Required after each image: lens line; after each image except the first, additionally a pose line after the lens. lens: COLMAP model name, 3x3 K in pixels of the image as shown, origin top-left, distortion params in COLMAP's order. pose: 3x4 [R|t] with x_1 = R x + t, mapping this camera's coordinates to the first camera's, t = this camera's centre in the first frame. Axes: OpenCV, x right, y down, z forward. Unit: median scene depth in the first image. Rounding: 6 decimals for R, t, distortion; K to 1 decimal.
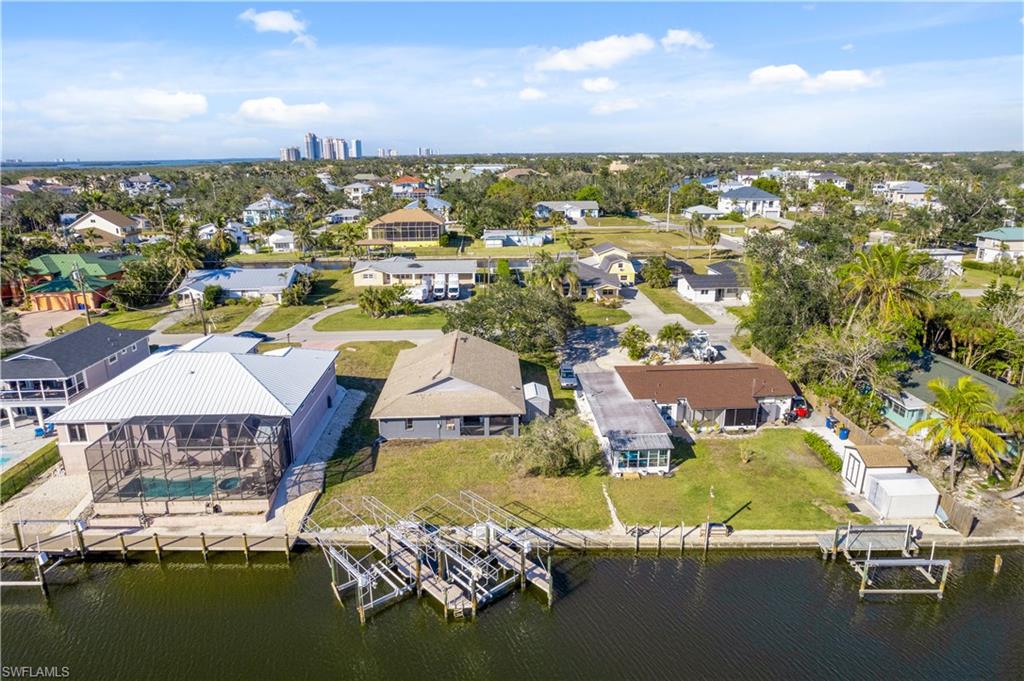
lens RADIAL K [[670.5, 0, 515.3], [0, 670.5, 337.1], [0, 0, 1]] dist [-0.075479, 0.066895]
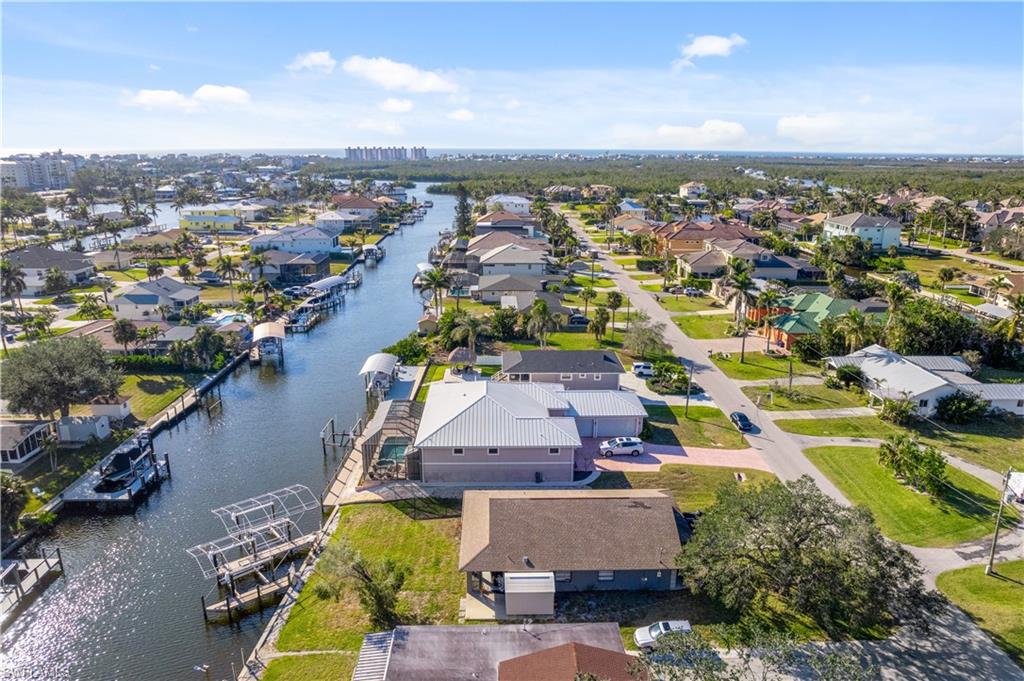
lens RADIAL K [[692.3, 0, 512.0], [0, 692.3, 340.5], [0, 0, 1]] dist [-0.049686, 0.002581]
pose [[-0.016624, 0.277902, -0.960466, 0.629072], [-0.271576, 0.923231, 0.271829, -0.342342], [0.962273, 0.265358, 0.060123, 0.707851]]
